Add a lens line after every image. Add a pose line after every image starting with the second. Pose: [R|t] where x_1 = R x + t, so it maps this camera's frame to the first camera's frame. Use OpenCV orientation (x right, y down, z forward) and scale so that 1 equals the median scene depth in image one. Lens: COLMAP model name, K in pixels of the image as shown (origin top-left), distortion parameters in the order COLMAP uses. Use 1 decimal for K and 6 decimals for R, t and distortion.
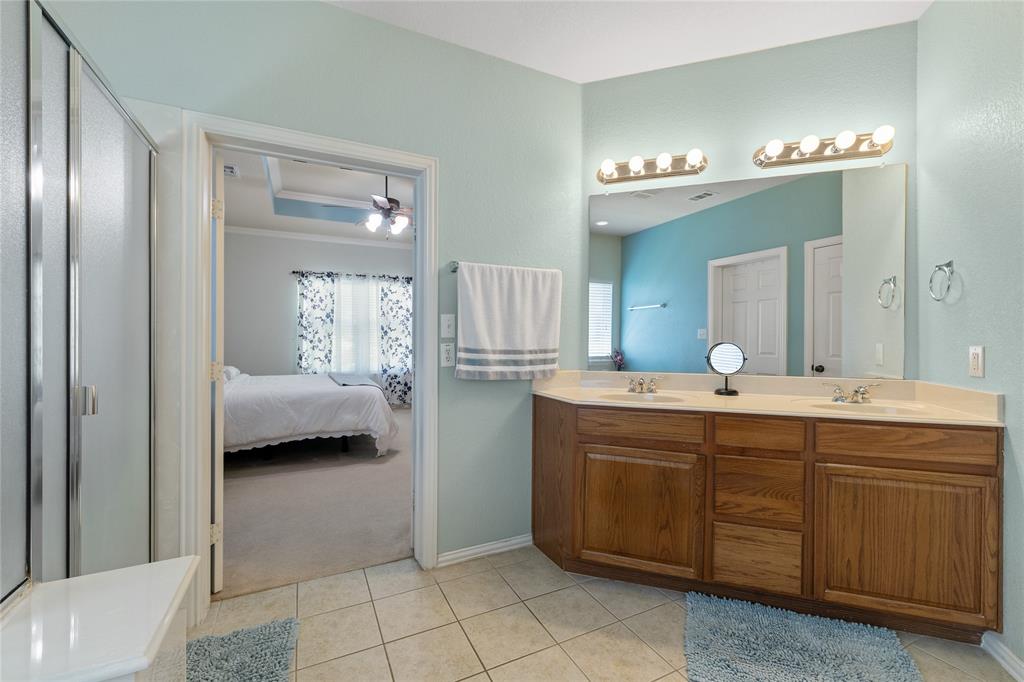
lens RADIAL K [[439.1, 0, 510.3], [0, 439.1, 338.6], [0, 0, 1]] dist [0.002295, 0.000321]
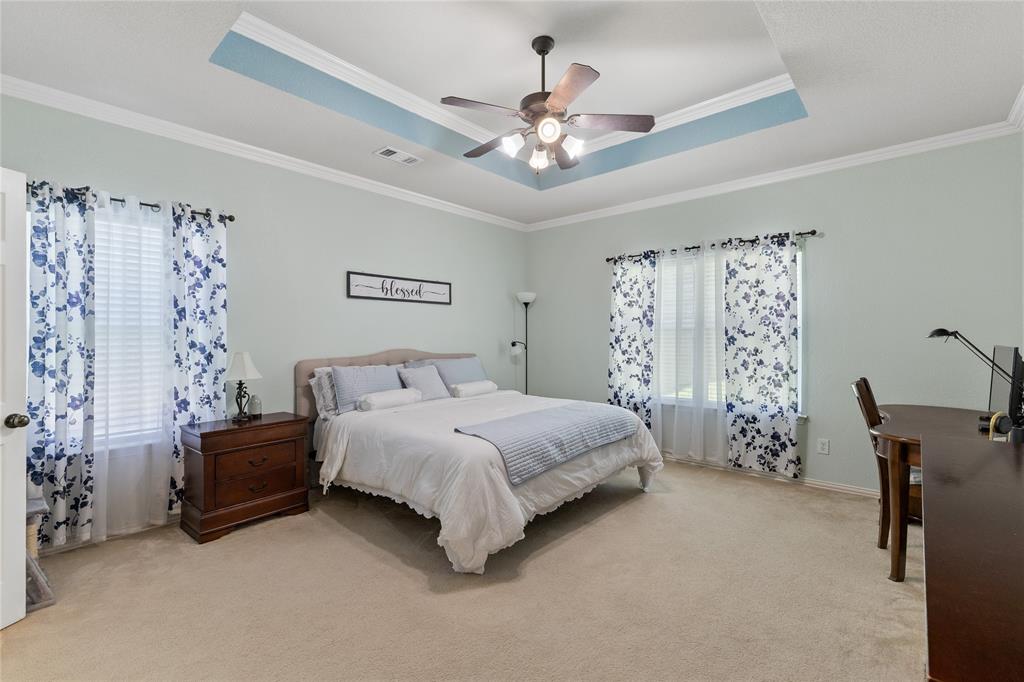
lens RADIAL K [[439.1, 0, 512.3], [0, 439.1, 336.9], [0, 0, 1]] dist [0.002295, 0.000321]
pose [[0.377049, 0.000271, -0.926193, 0.137130], [-0.003603, 0.999993, -0.001174, -0.015412], [0.926186, 0.003780, 0.377047, 0.518379]]
